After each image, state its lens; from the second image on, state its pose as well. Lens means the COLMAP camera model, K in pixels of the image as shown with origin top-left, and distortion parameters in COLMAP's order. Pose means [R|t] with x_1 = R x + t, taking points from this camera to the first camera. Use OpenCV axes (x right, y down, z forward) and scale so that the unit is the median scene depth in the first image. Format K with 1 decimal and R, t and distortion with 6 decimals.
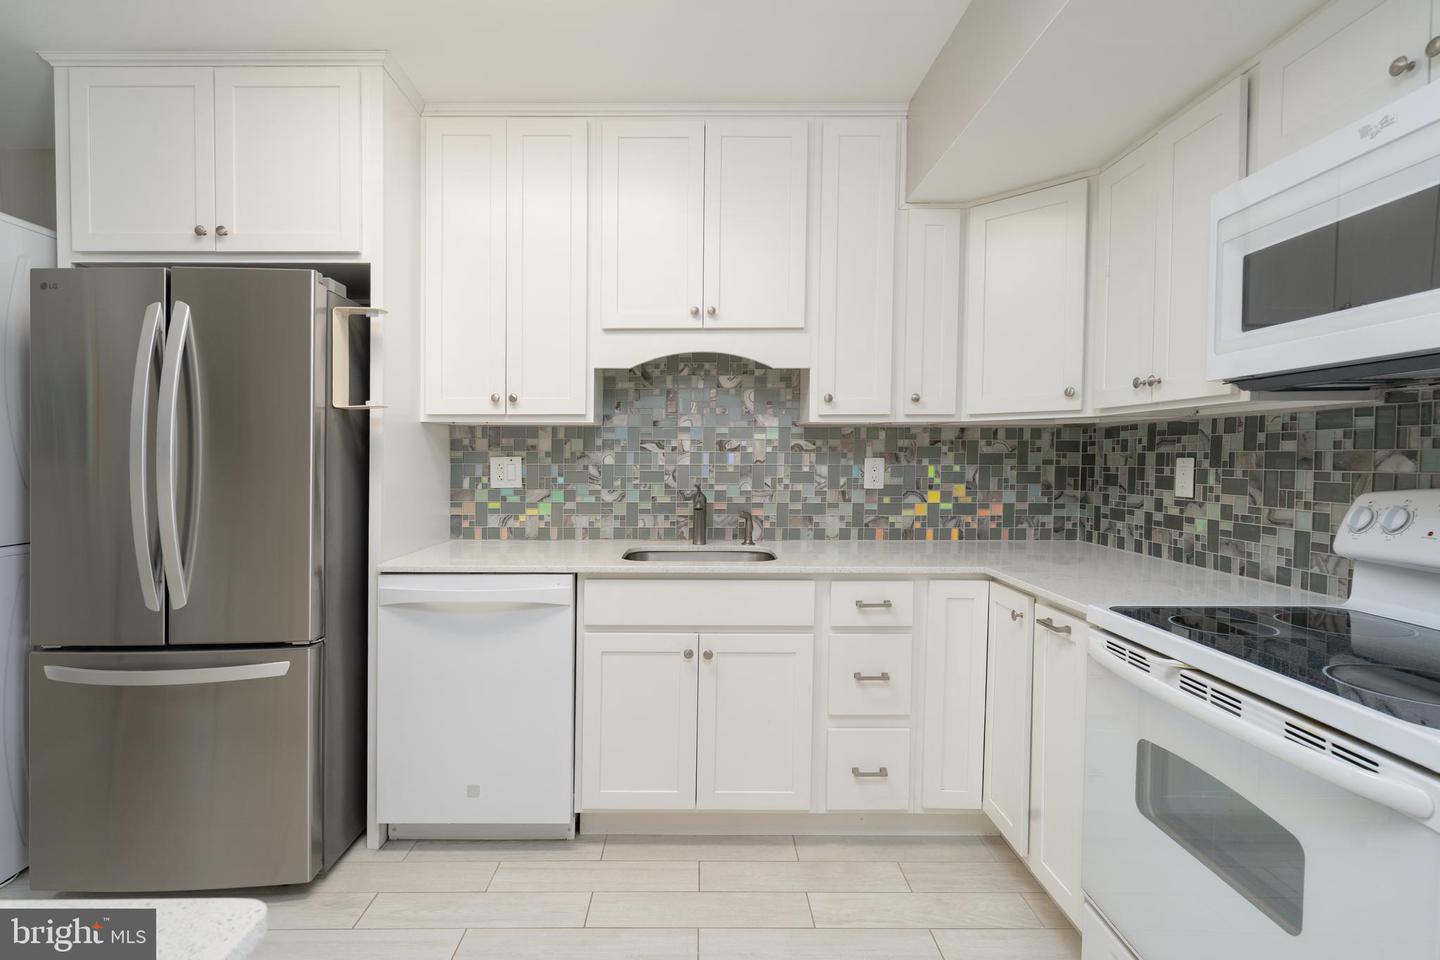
lens RADIAL K [[693.2, 0, 706.0], [0, 693.2, 475.0], [0, 0, 1]] dist [-0.005666, 0.000264]
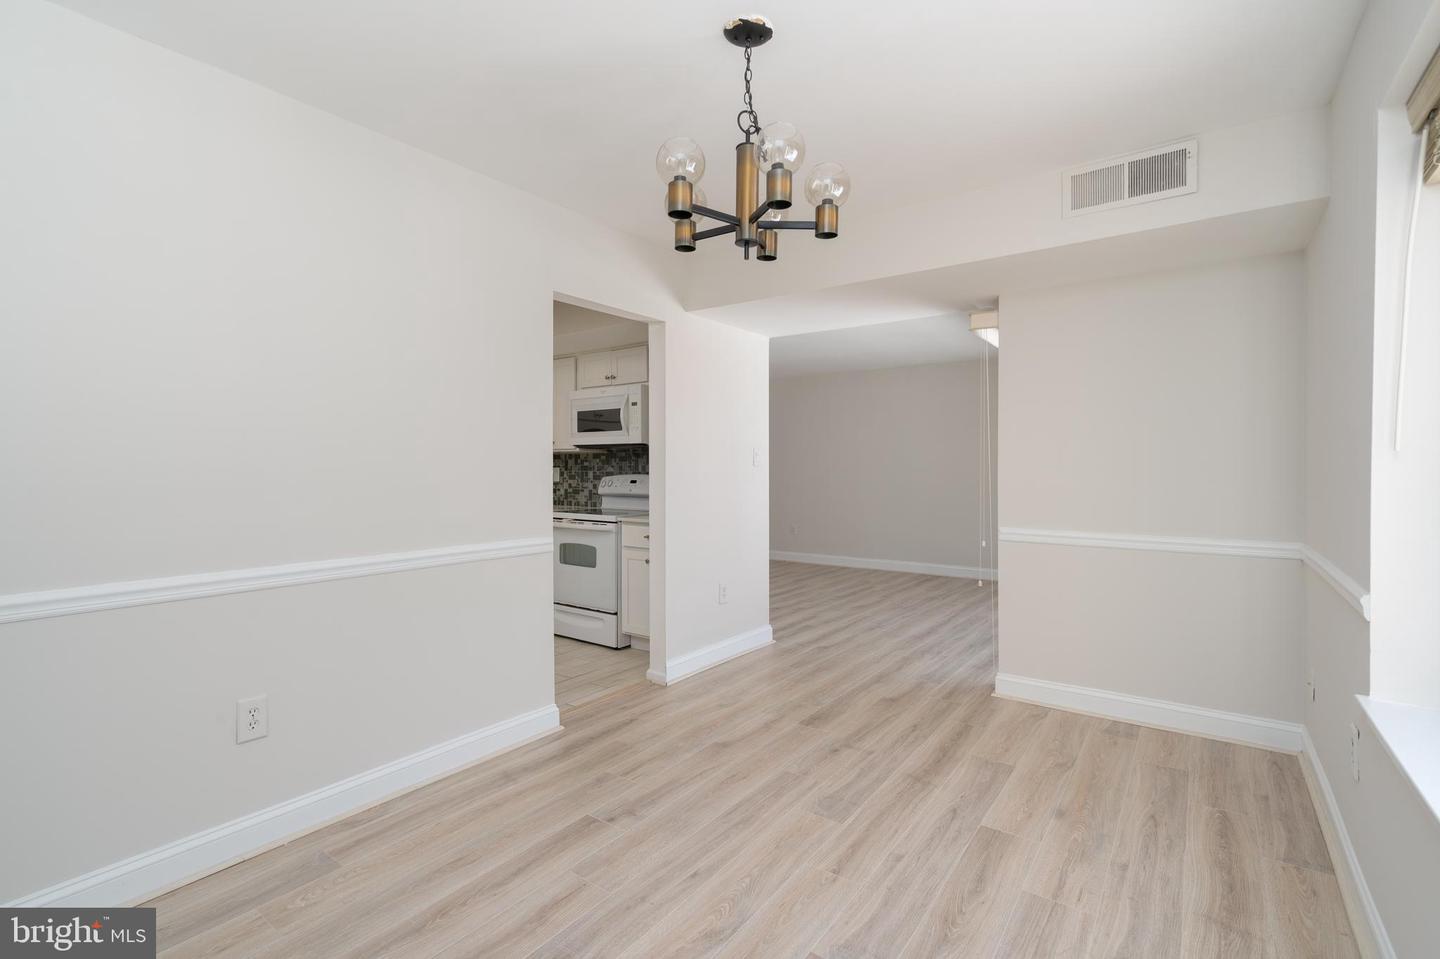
lens RADIAL K [[652.6, 0, 715.7], [0, 652.6, 481.8], [0, 0, 1]] dist [-0.005655, 0.000680]
pose [[0.598850, -0.020952, 0.800587, -1.297669], [0.024513, 0.999669, 0.007826, 0.034864], [-0.800486, 0.014939, 0.599165, -1.374015]]
